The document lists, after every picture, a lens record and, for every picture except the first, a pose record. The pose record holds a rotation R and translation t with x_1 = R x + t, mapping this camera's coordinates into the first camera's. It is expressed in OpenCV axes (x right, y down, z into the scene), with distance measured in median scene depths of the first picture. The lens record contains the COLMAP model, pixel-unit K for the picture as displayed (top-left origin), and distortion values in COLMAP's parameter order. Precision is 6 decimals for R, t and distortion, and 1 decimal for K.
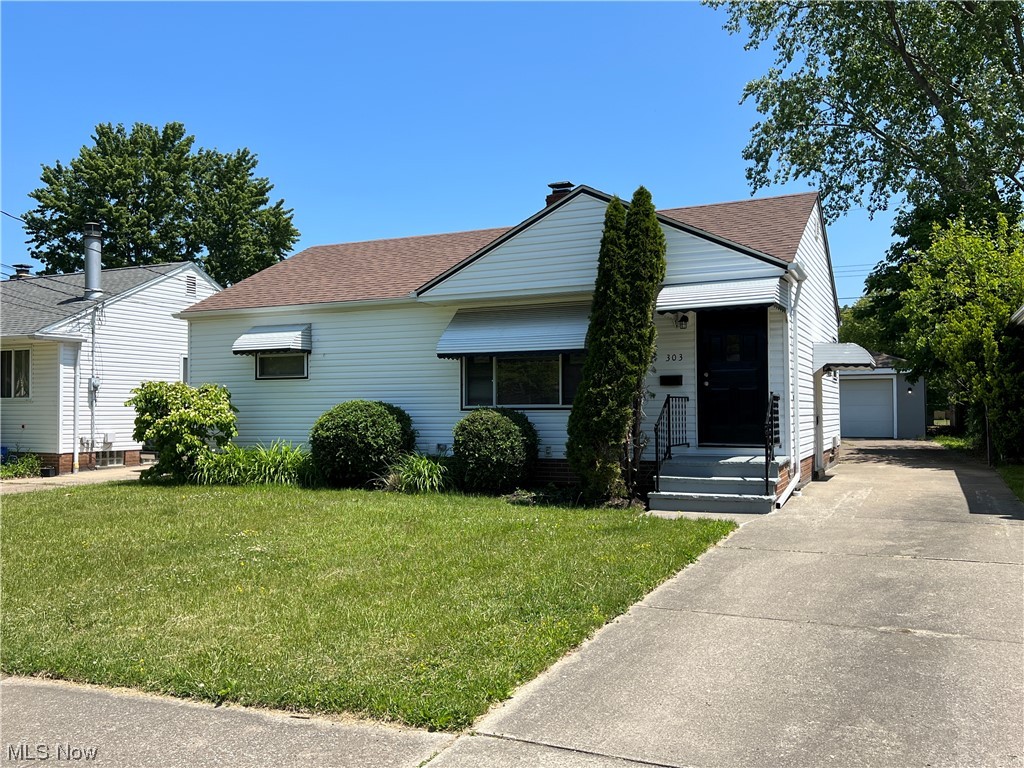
lens RADIAL K [[877.8, 0, 512.0], [0, 877.8, 384.0], [0, 0, 1]] dist [0.089269, -0.129536]
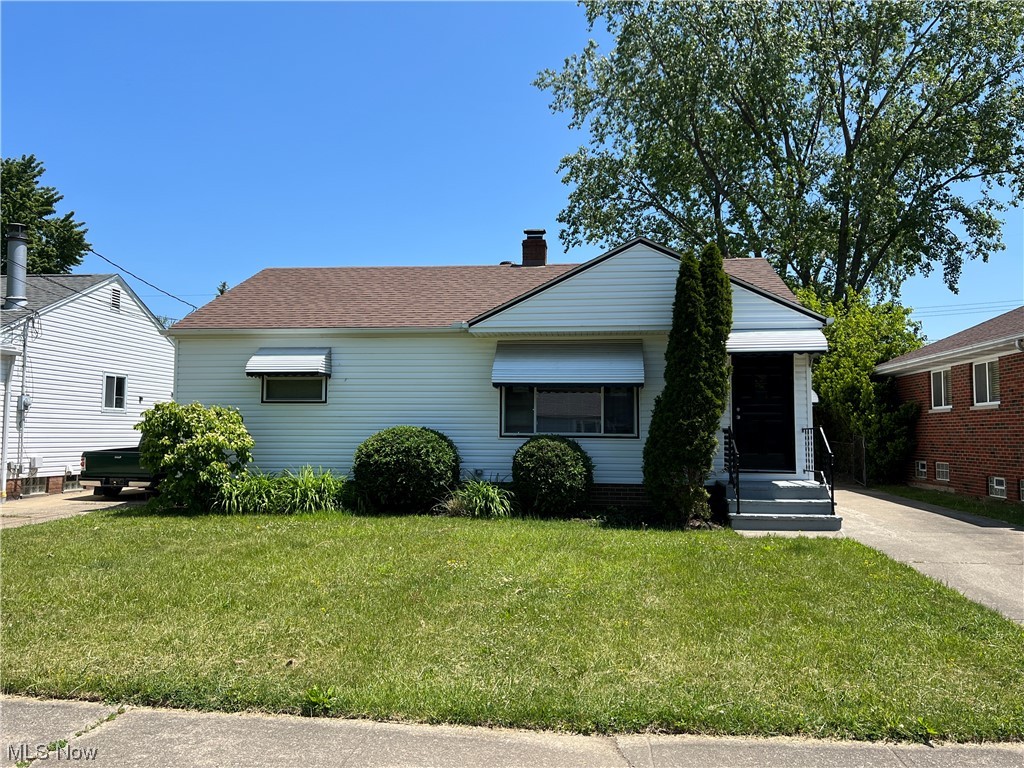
lens RADIAL K [[796.4, 0, 511.6], [0, 796.4, 383.0], [0, 0, 1]] dist [0.083642, -0.088941]
pose [[0.948085, 0.032463, 0.316357, -0.332191], [-0.021440, 0.999038, -0.038265, 0.001321], [-0.317295, 0.029496, 0.947868, 0.087466]]
